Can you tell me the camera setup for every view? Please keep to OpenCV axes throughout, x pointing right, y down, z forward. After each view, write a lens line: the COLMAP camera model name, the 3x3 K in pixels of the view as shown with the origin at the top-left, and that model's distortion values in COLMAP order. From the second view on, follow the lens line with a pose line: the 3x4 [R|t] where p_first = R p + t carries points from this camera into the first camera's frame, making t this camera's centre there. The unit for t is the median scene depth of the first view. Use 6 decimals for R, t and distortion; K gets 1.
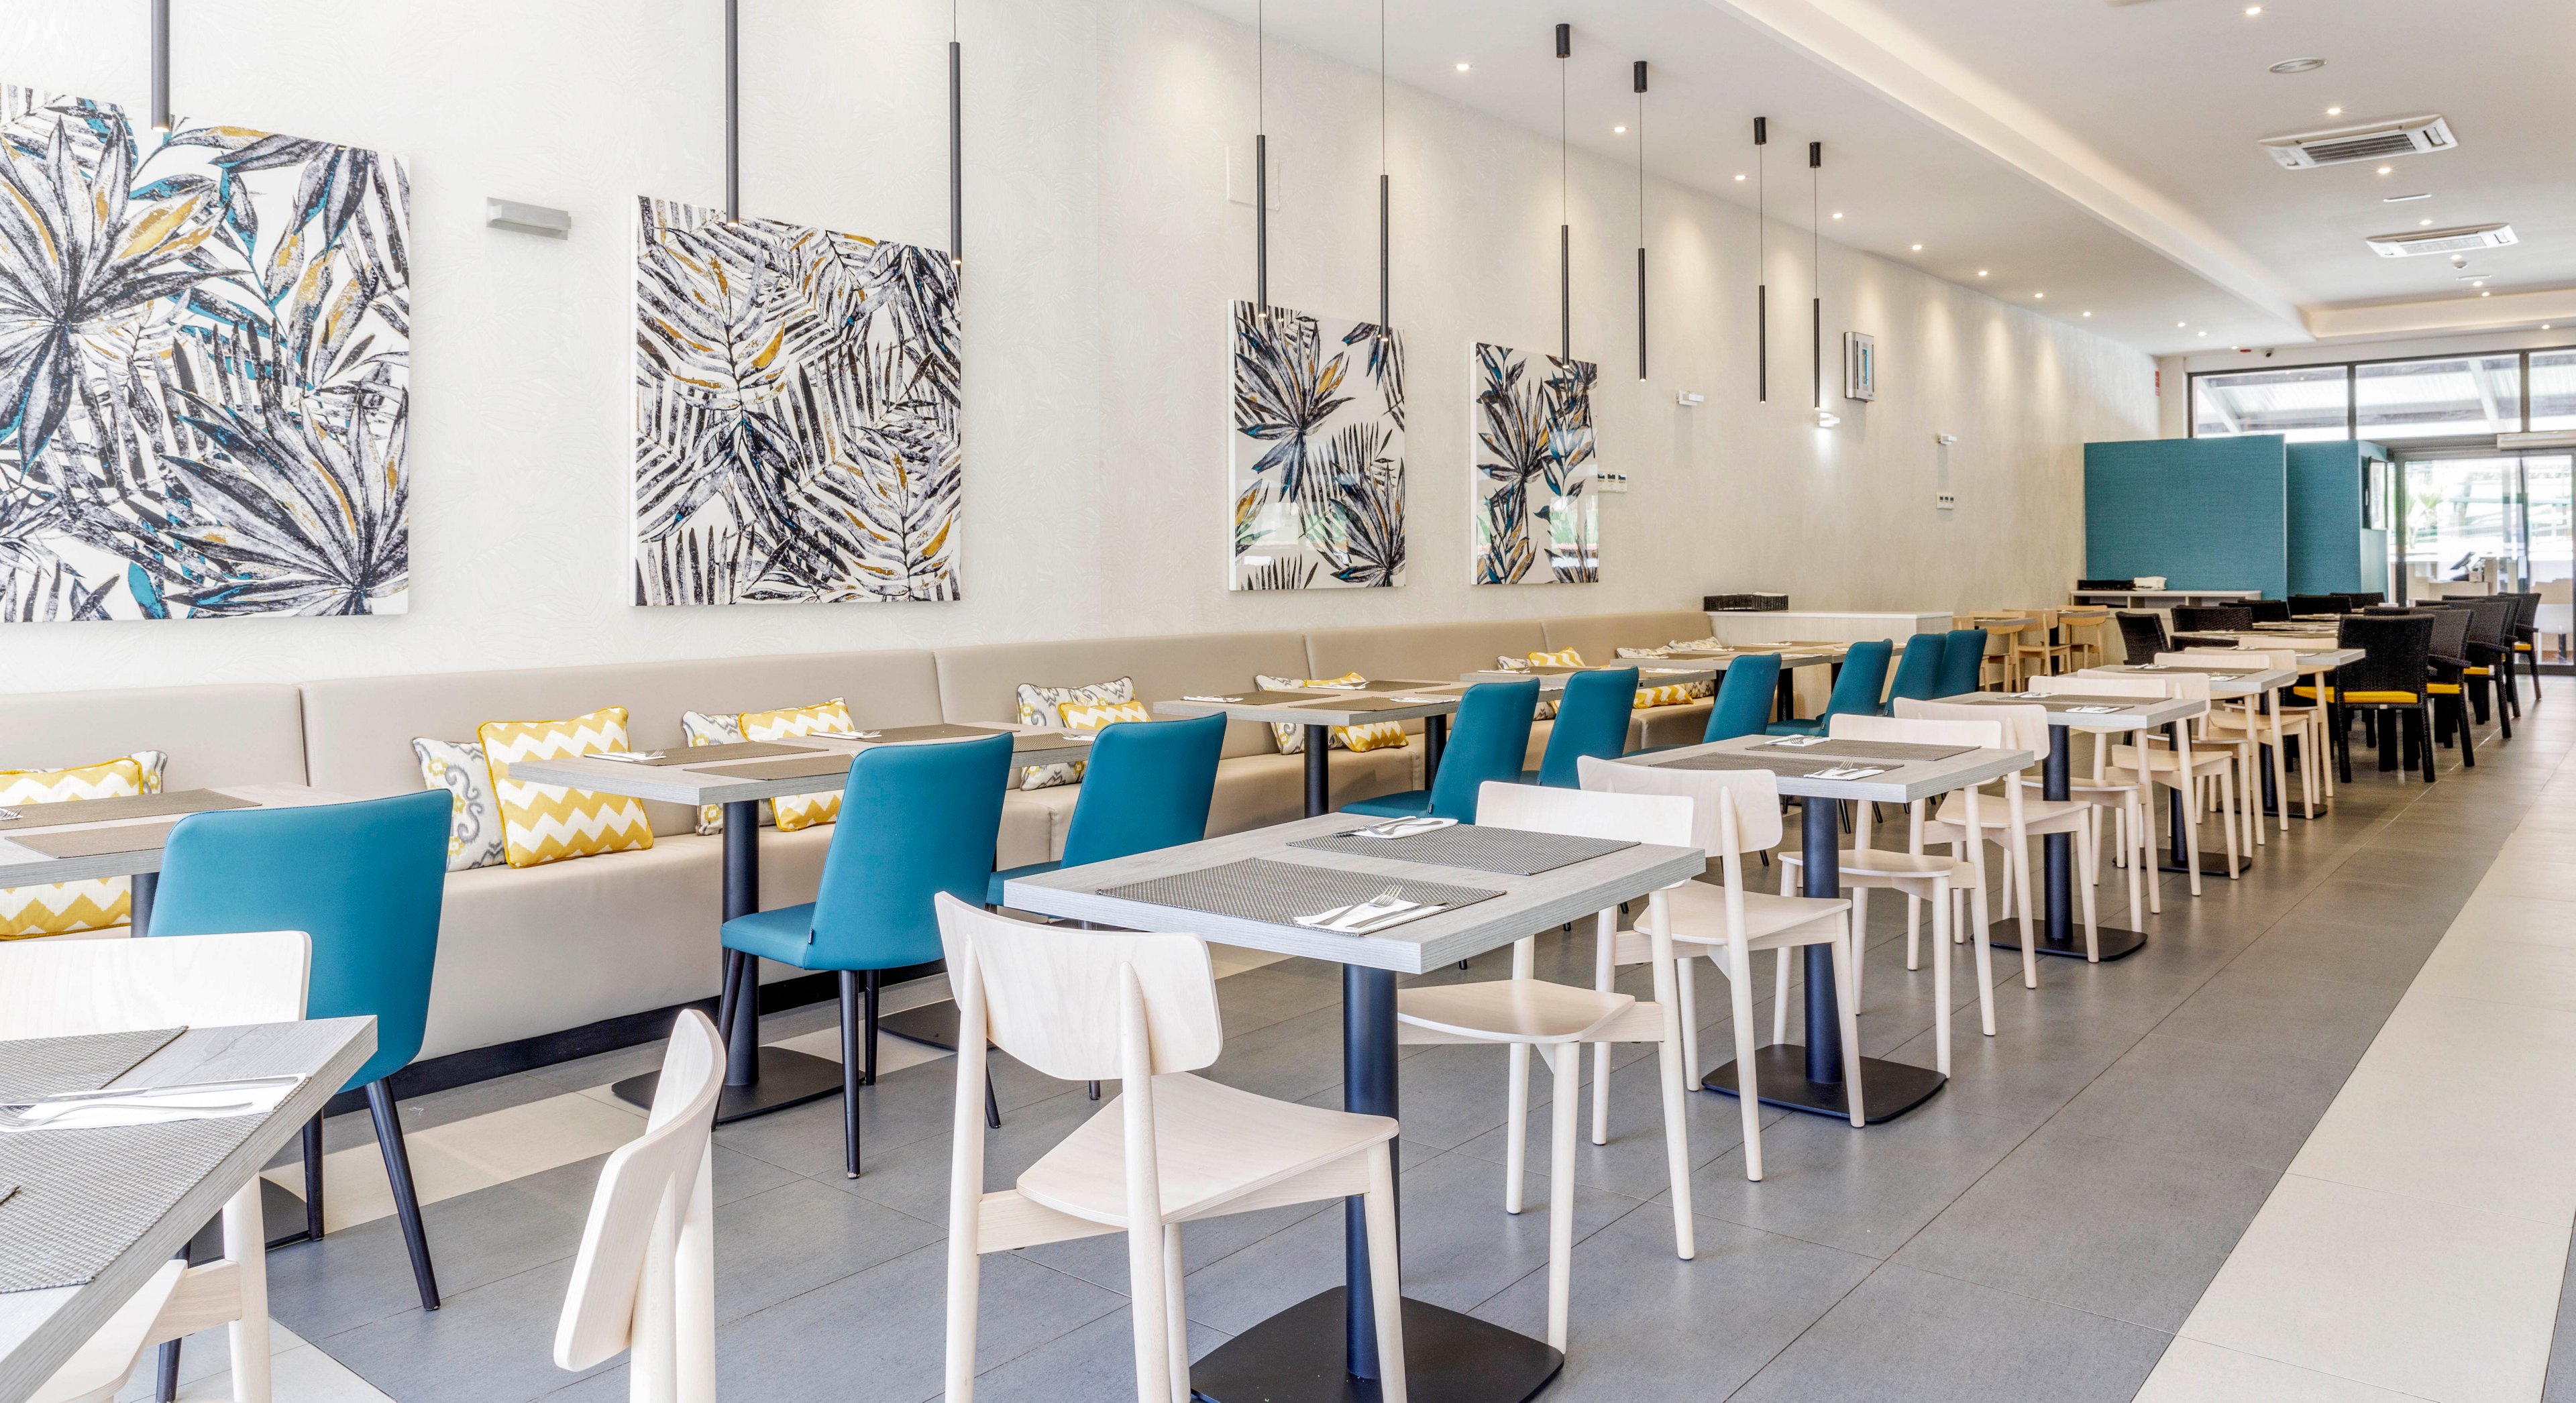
lens RADIAL K [[1709.1, 0, 1288.0], [0, 1709.1, 701.5], [0, 0, 1]] dist [0.005670, 0.000955]
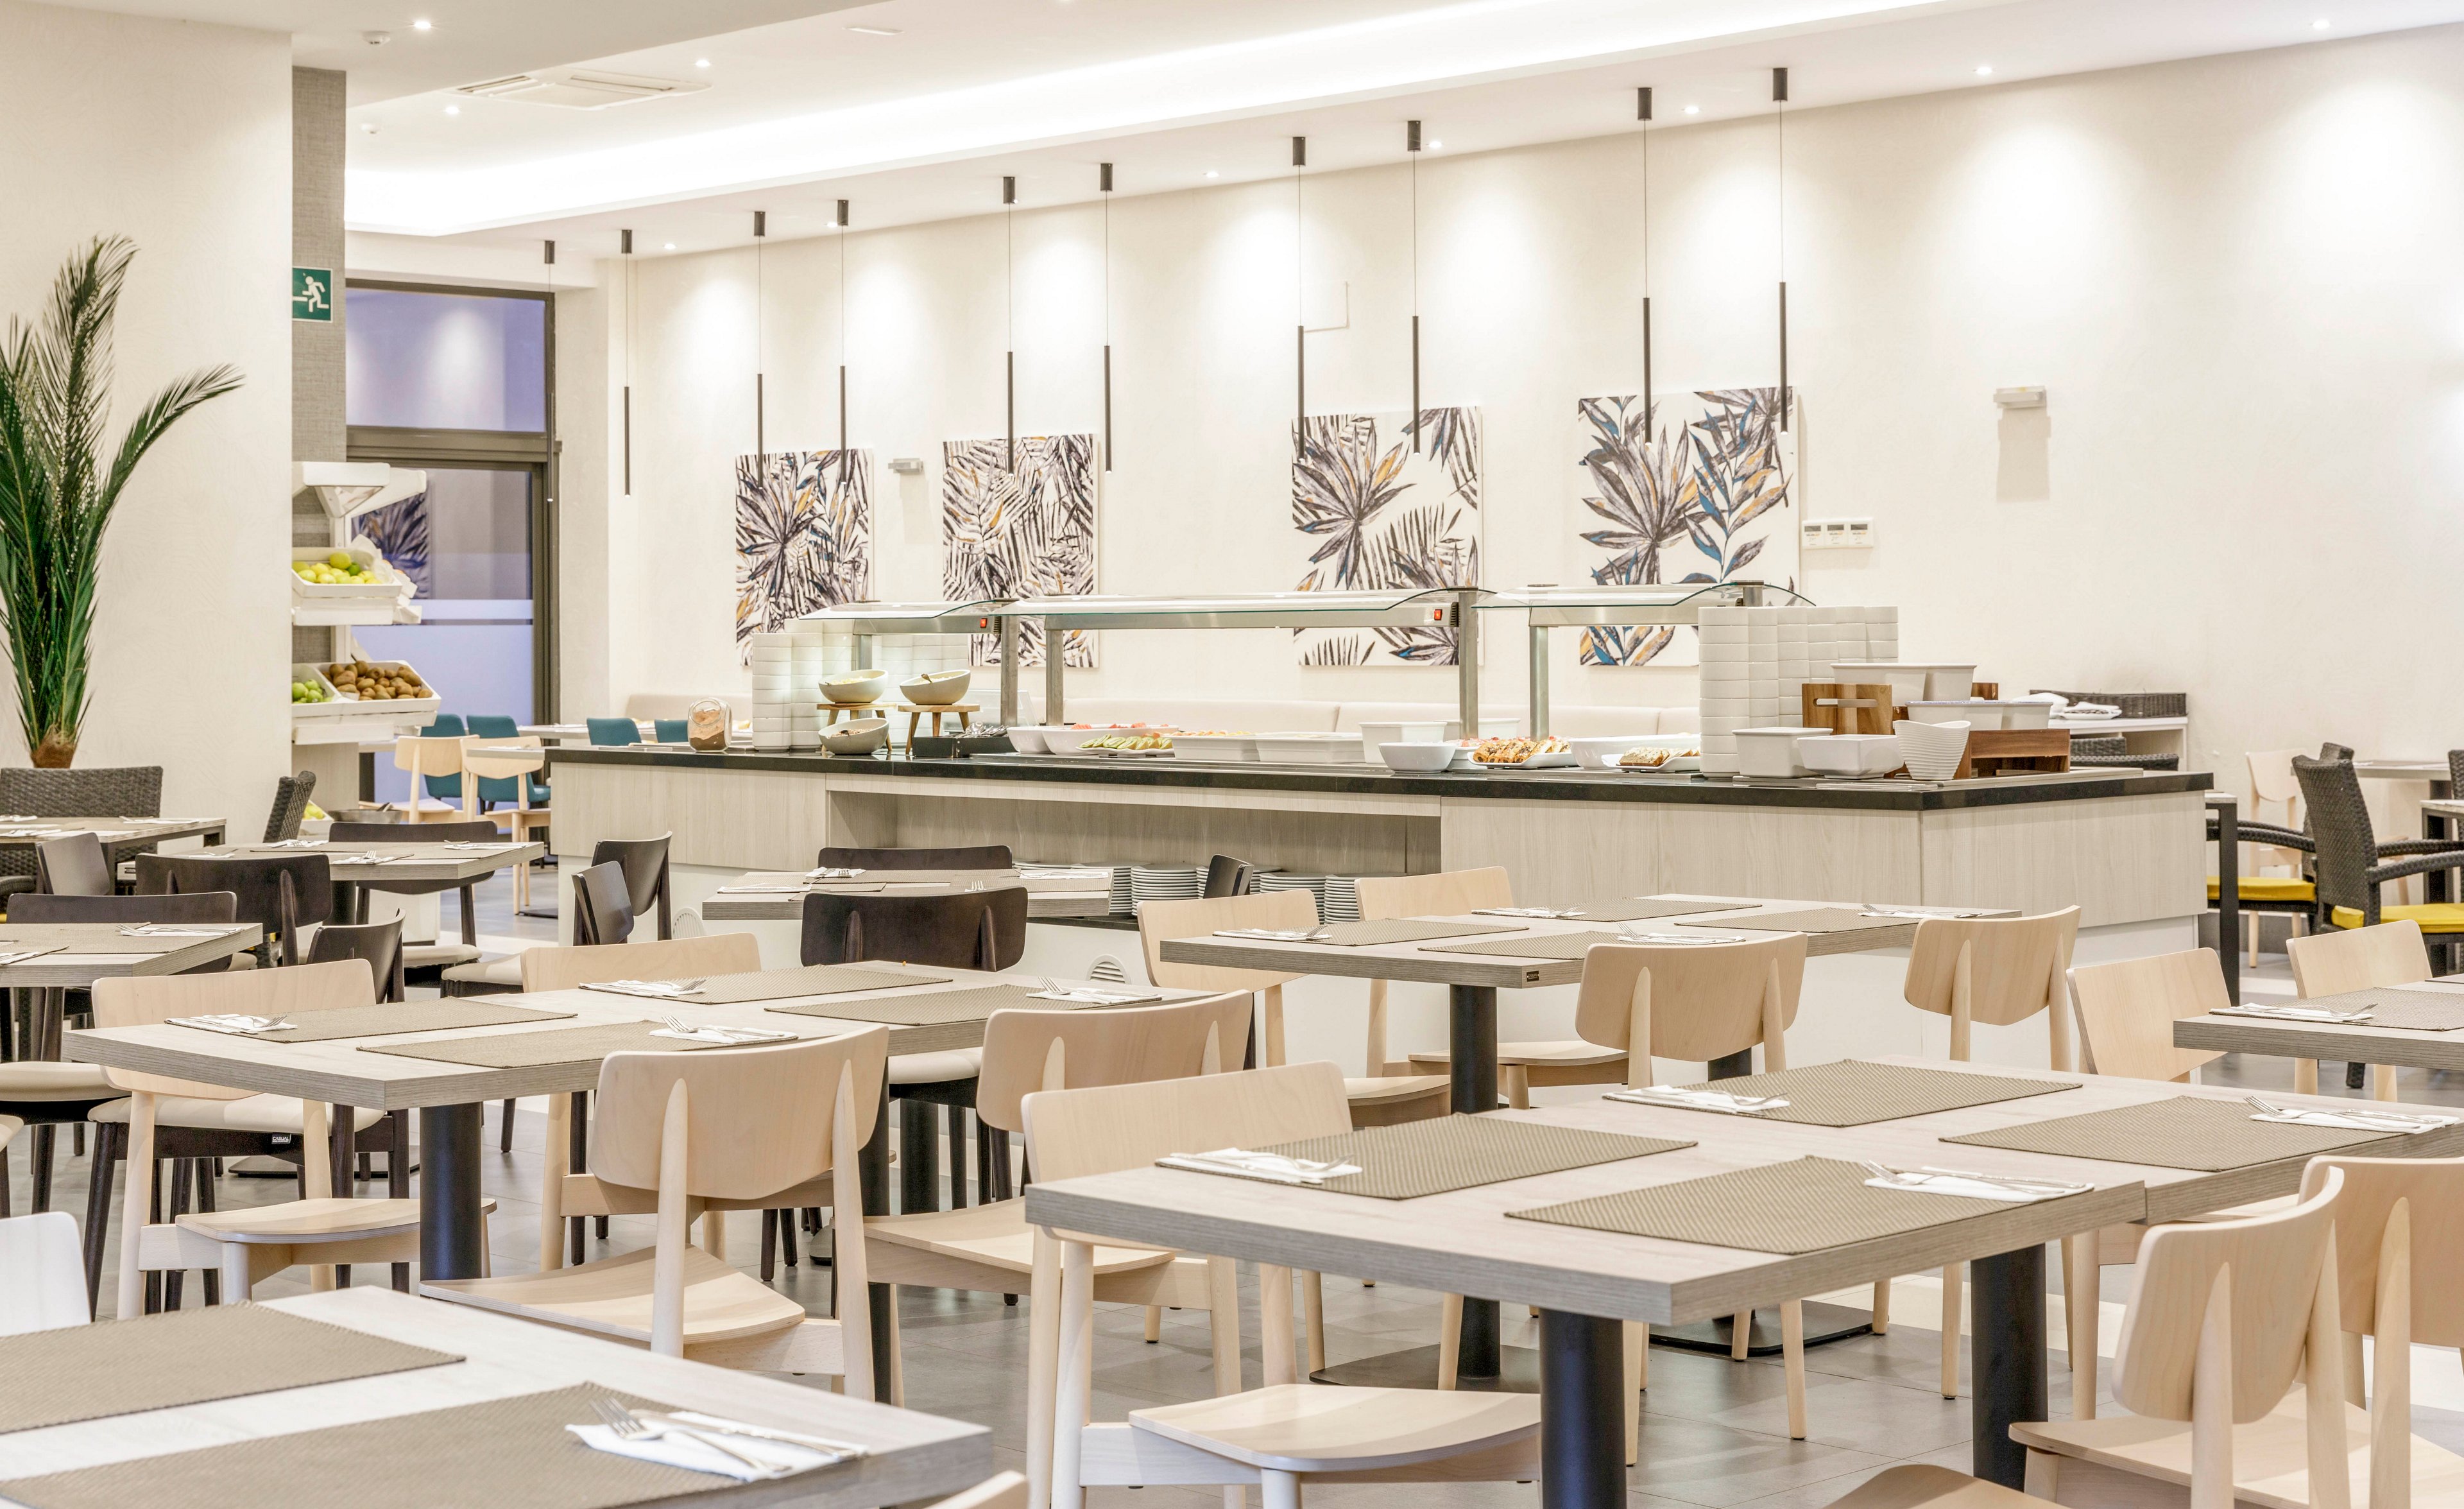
lens RADIAL K [[973.7, 0, 1232.4], [0, 973.7, 677.6], [0, 0, 1]] dist [0.000232, 0.000032]
pose [[0.411270, 0.038841, -0.910686, 0.554646], [-0.068316, 0.997595, 0.011696, -0.061123], [0.908950, 0.057404, 0.412934, 0.682165]]
